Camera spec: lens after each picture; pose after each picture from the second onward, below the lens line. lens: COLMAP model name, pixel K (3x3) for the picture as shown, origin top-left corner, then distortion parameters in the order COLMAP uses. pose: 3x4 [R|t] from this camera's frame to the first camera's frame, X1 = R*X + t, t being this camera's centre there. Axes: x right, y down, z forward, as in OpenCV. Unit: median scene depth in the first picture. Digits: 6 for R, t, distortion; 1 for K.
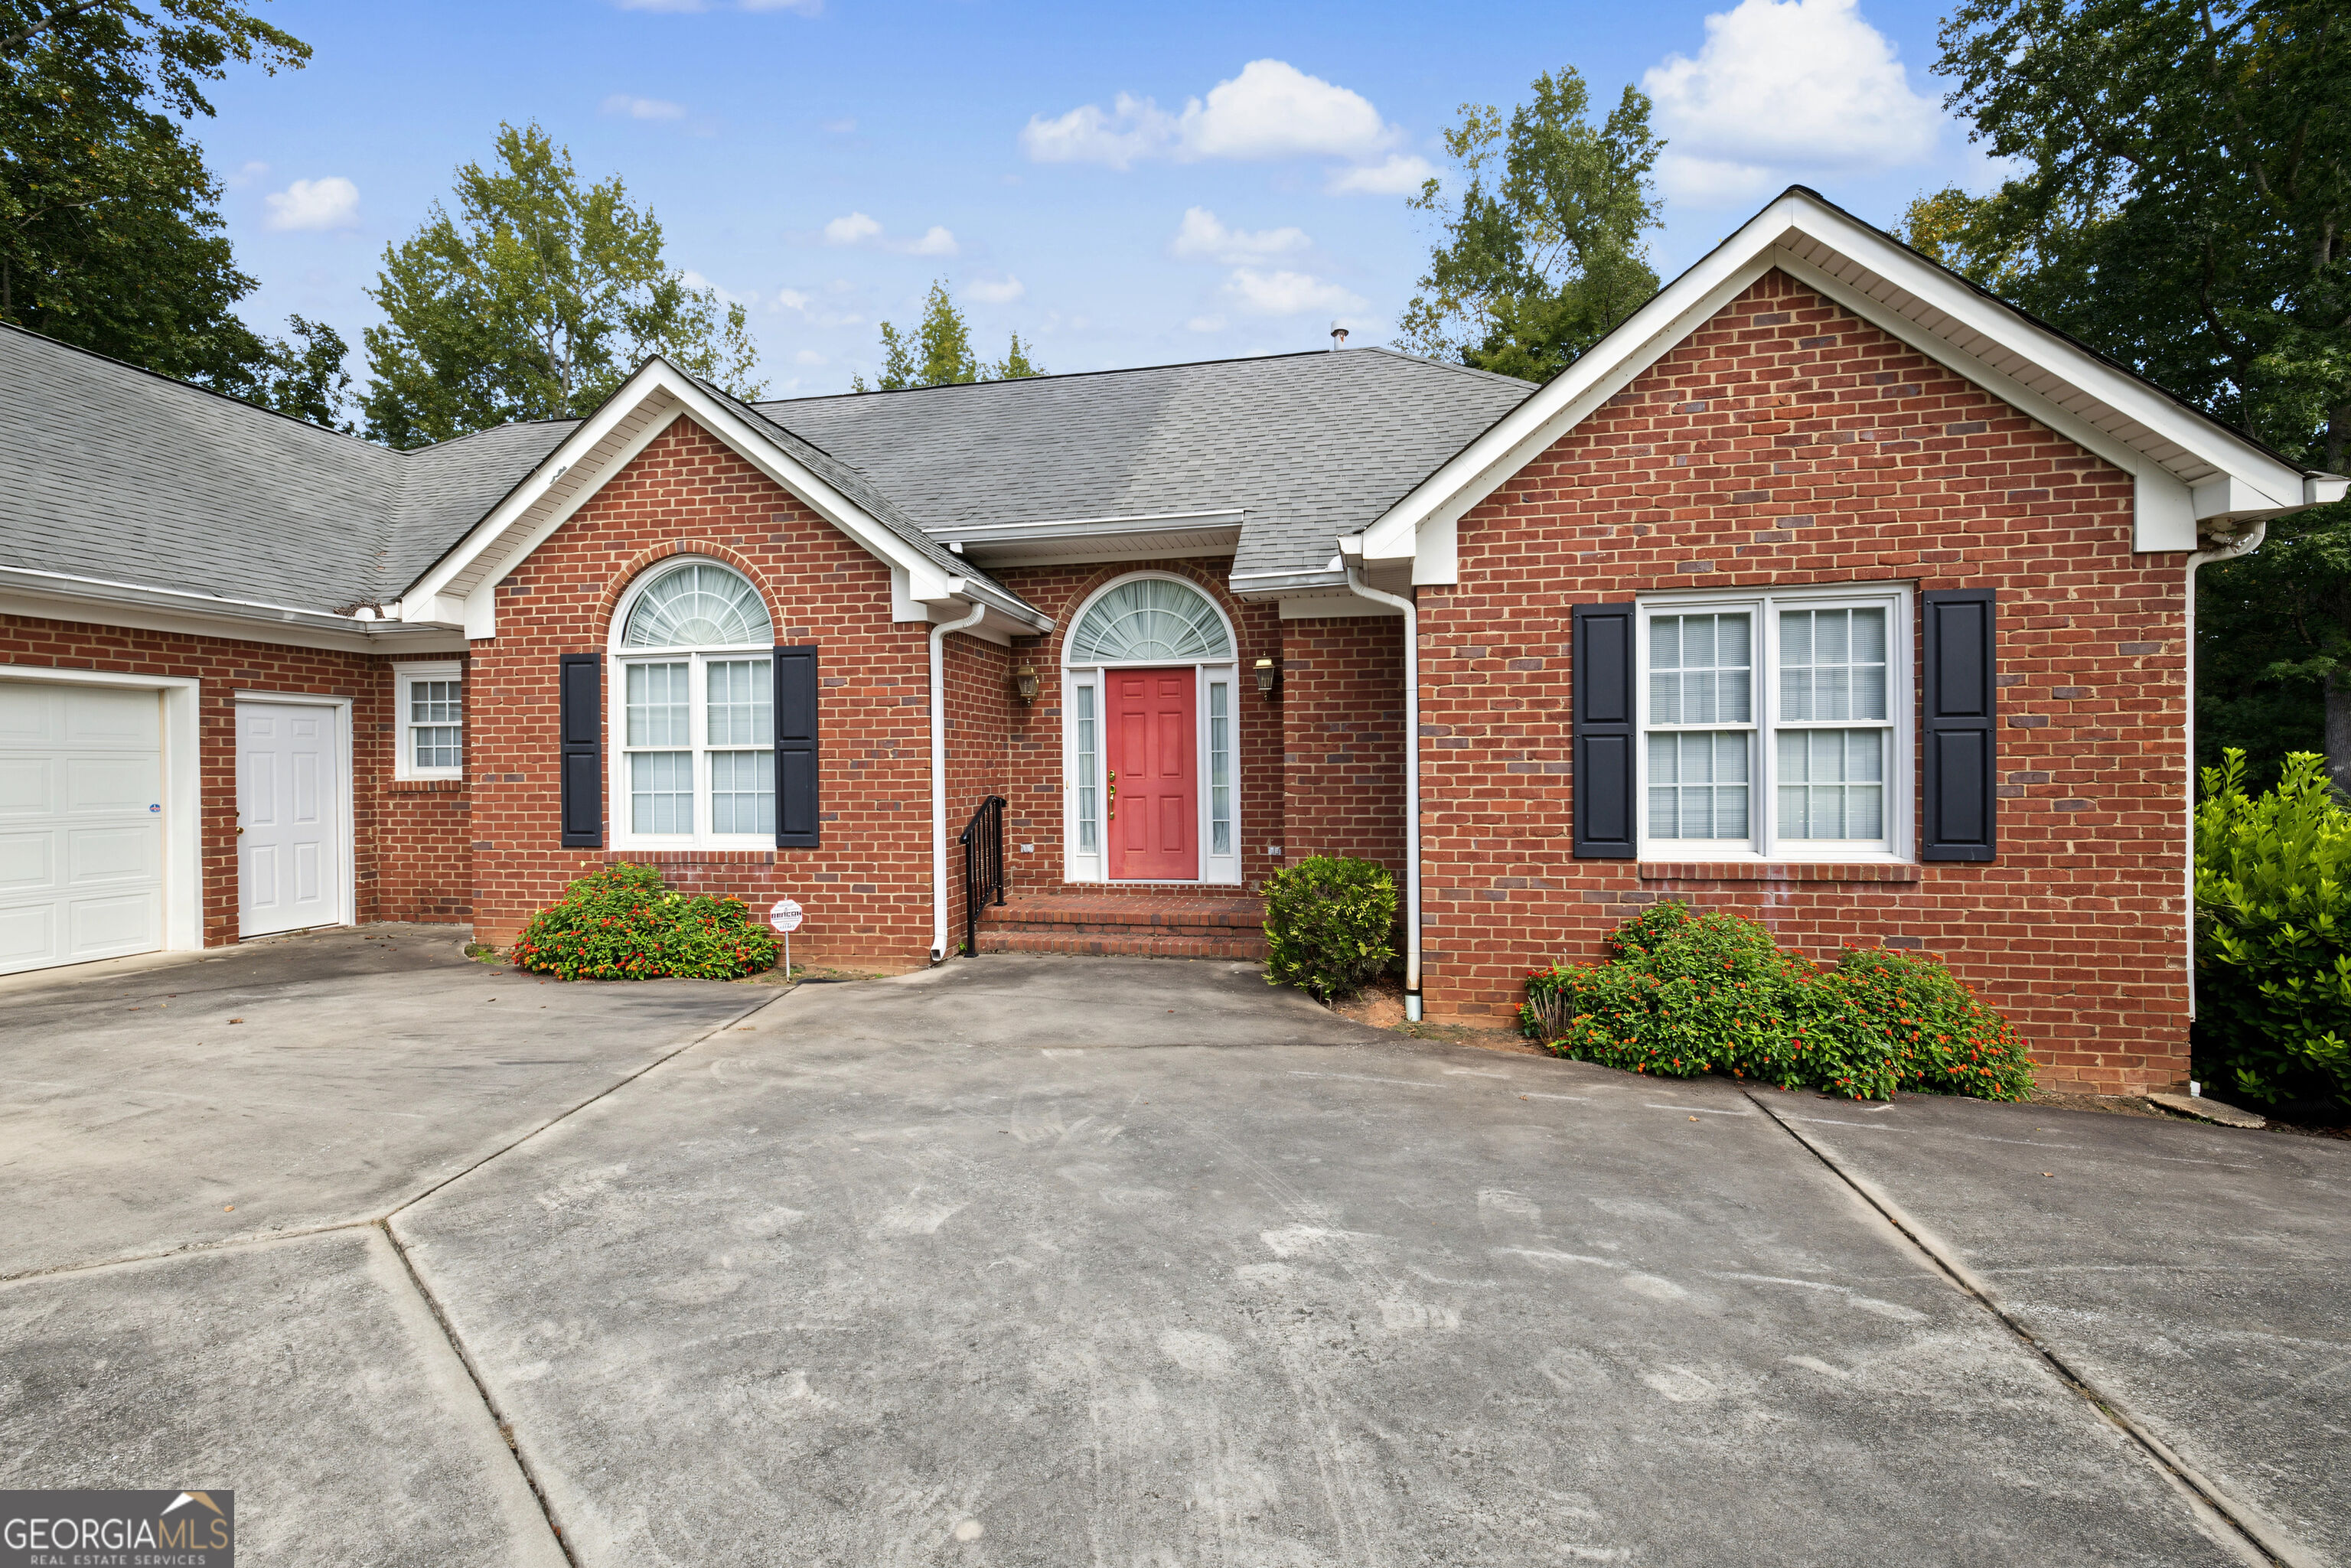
lens RADIAL K [[1006.0, 0, 1181.5], [0, 1006.0, 784.3], [0, 0, 1]] dist [0.002071, 0.000292]
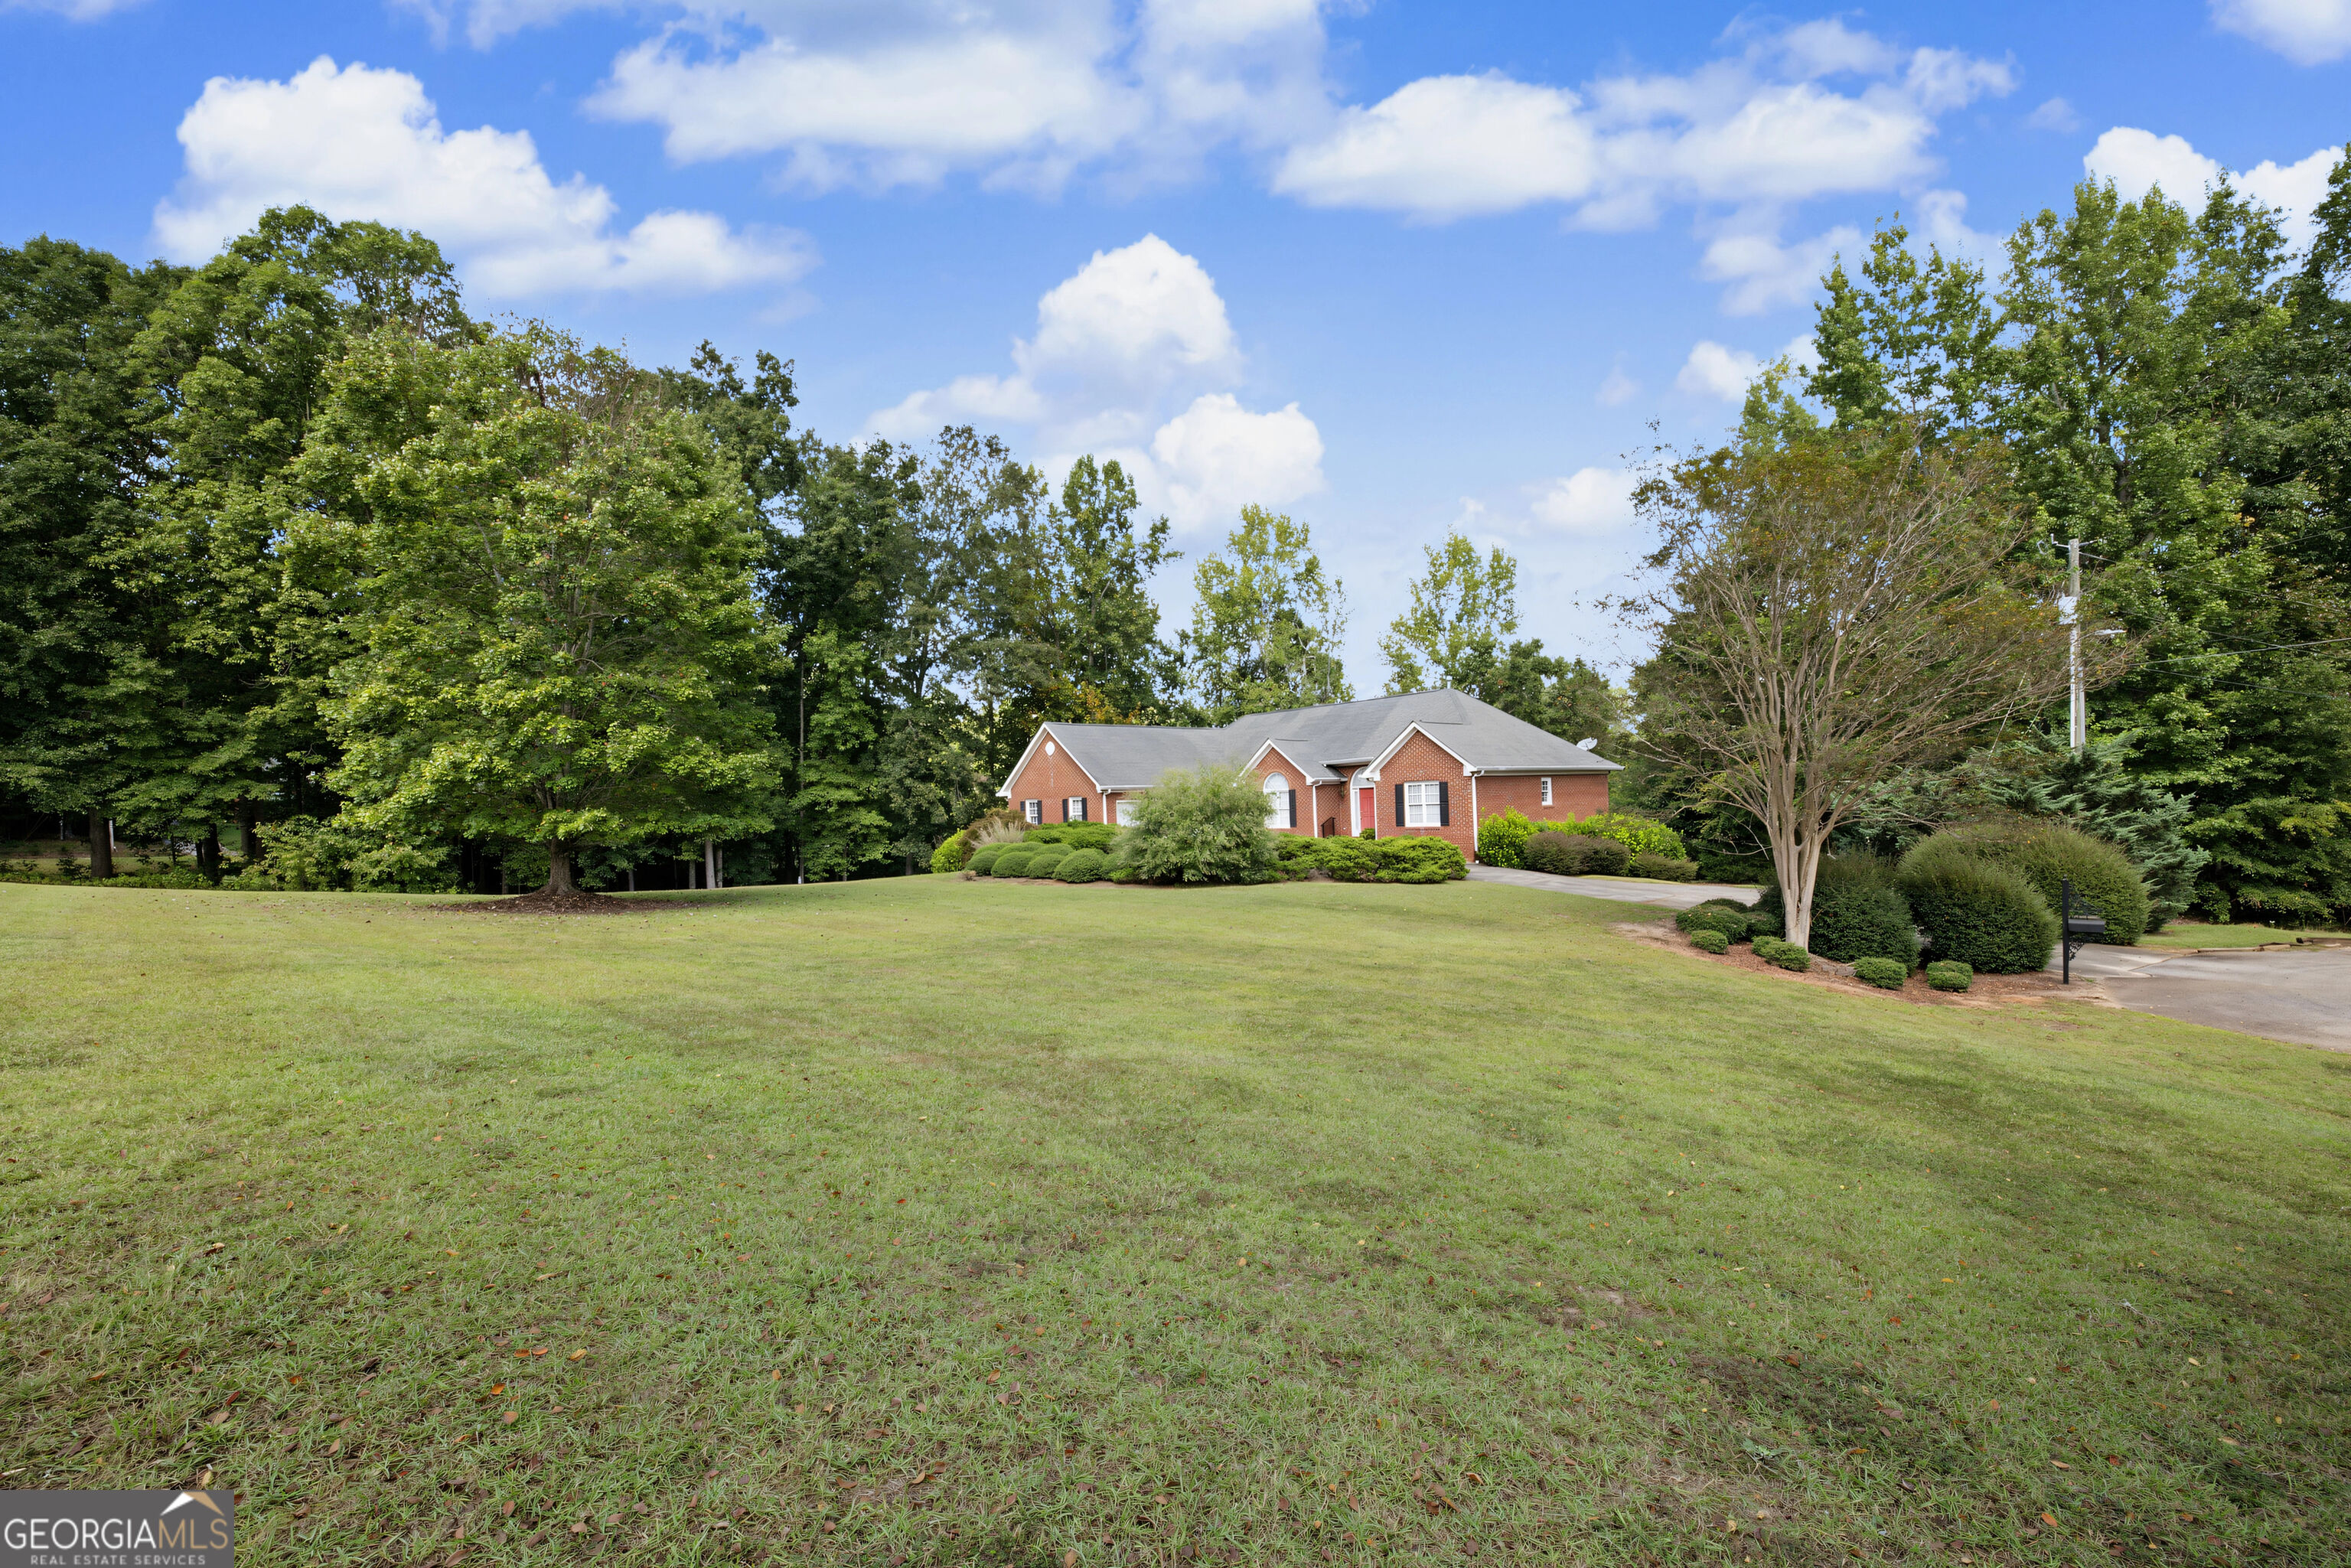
lens RADIAL K [[1006.0, 0, 1172.4], [0, 1006.0, 800.4], [0, 0, 1]] dist [0.002071, 0.000292]
pose [[0.785680, -0.022146, -0.618237, 2.116810], [0.018549, 0.999753, -0.012240, -0.022422], [0.618355, -0.001851, 0.785897, -3.153474]]
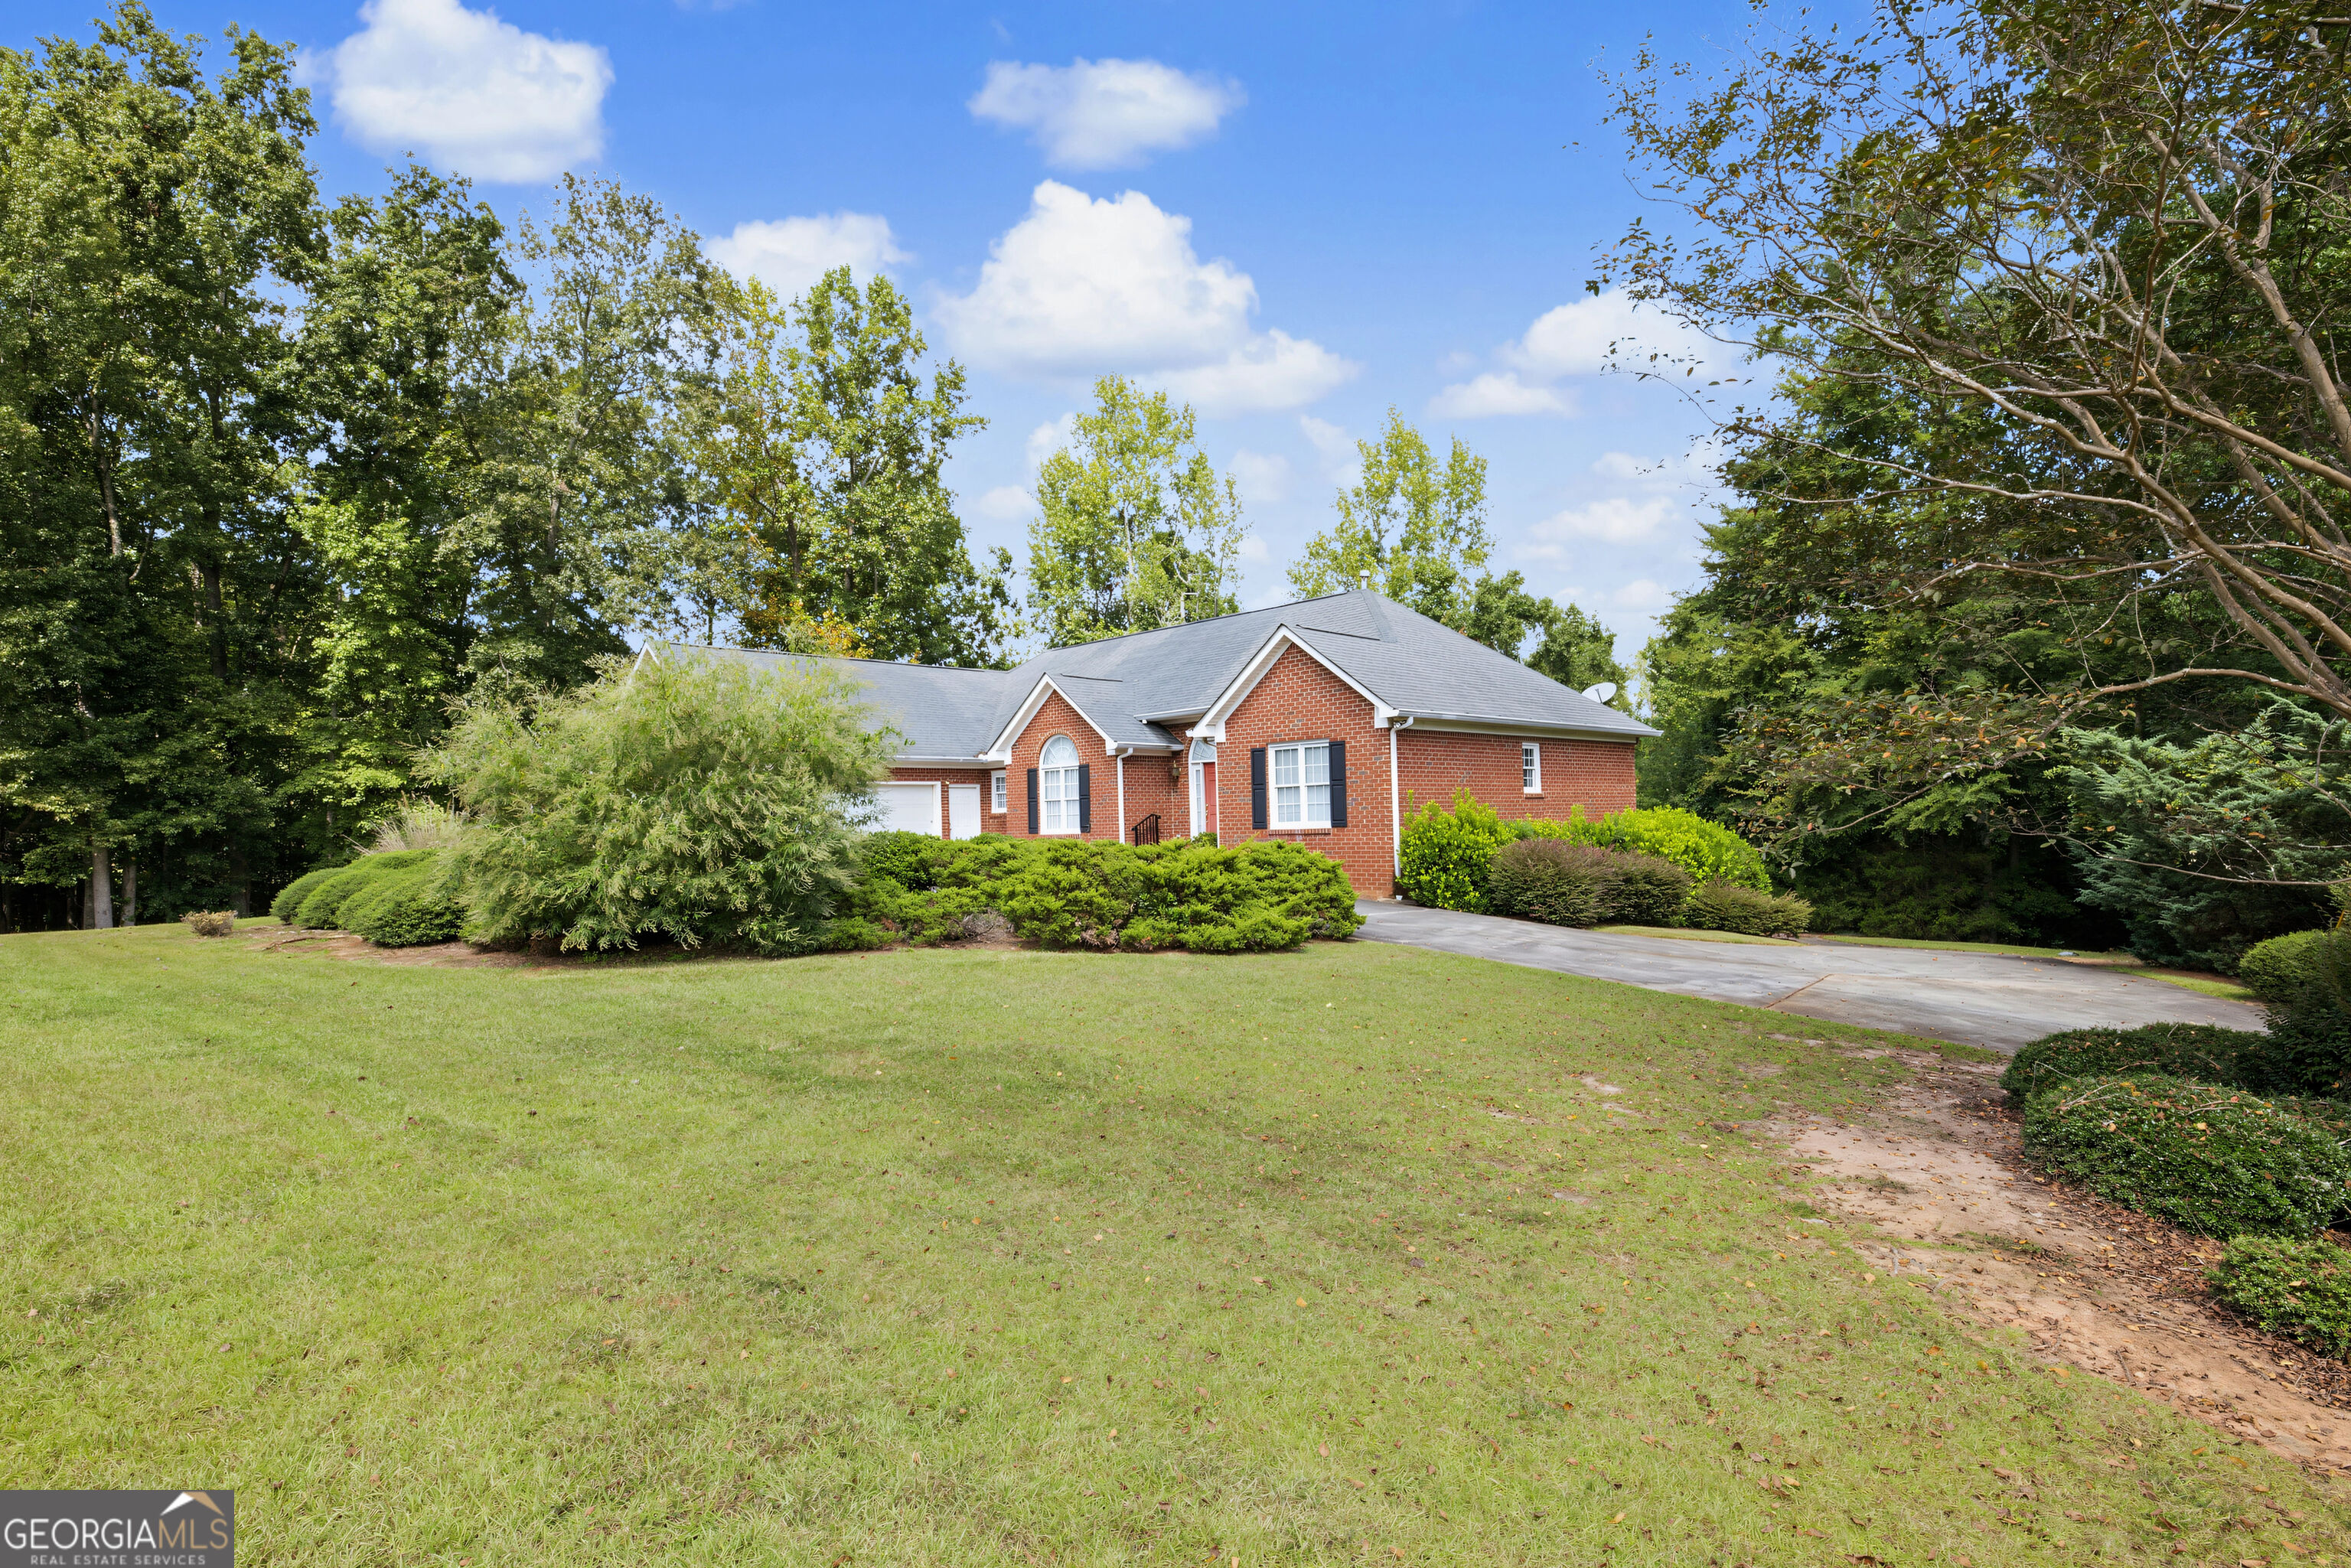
lens RADIAL K [[1201.9, 0, 1174.4], [0, 1201.9, 783.2], [0, 0, 1]] dist [0.000584, 0.000531]
pose [[0.828425, -0.030473, -0.559270, 1.588314], [0.009040, 0.999116, -0.041048, 0.057949], [0.560027, 0.028949, 0.827968, -1.561990]]
